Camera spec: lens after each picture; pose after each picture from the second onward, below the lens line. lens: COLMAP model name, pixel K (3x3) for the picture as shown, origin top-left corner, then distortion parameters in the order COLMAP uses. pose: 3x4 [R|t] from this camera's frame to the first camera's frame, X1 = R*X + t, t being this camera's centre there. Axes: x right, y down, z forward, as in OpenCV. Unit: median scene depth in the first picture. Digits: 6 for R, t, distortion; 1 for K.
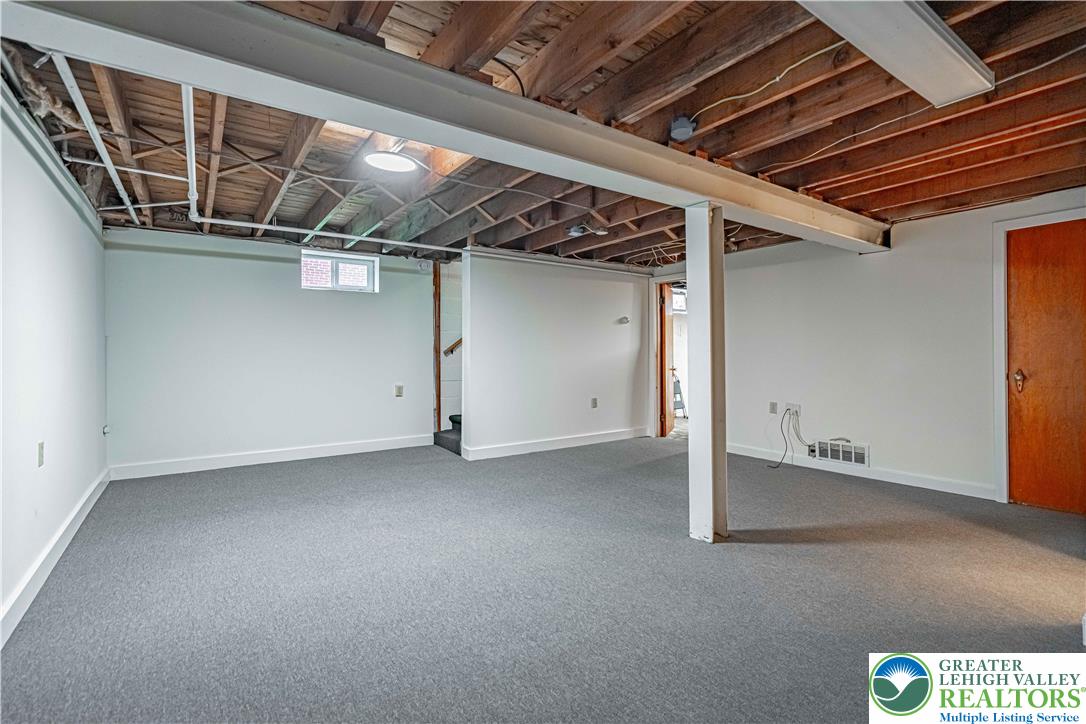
lens RADIAL K [[494.1, 0, 541.6], [0, 494.1, 356.3], [0, 0, 1]] dist [-0.012123, 0.004755]
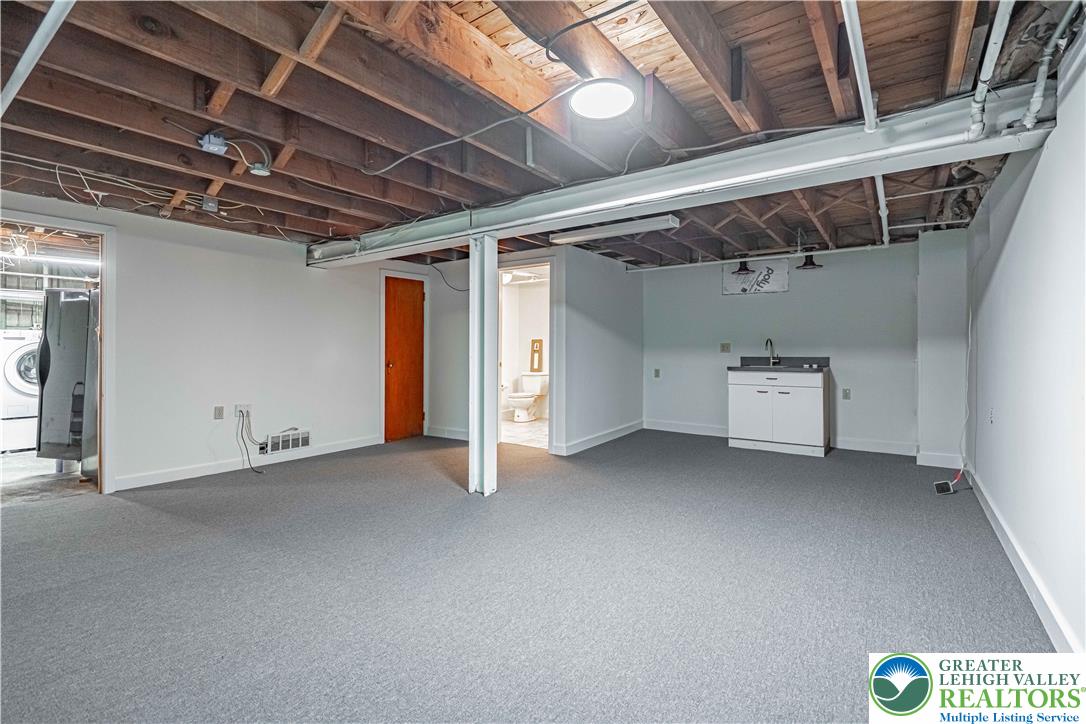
lens RADIAL K [[494.1, 0, 541.4], [0, 494.1, 356.0], [0, 0, 1]] dist [-0.012123, 0.004755]
pose [[-0.323930, -0.009785, 0.946030, -0.611235], [-0.000907, 0.999949, 0.010033, -0.007583], [-0.946081, 0.002392, -0.323923, 0.818059]]
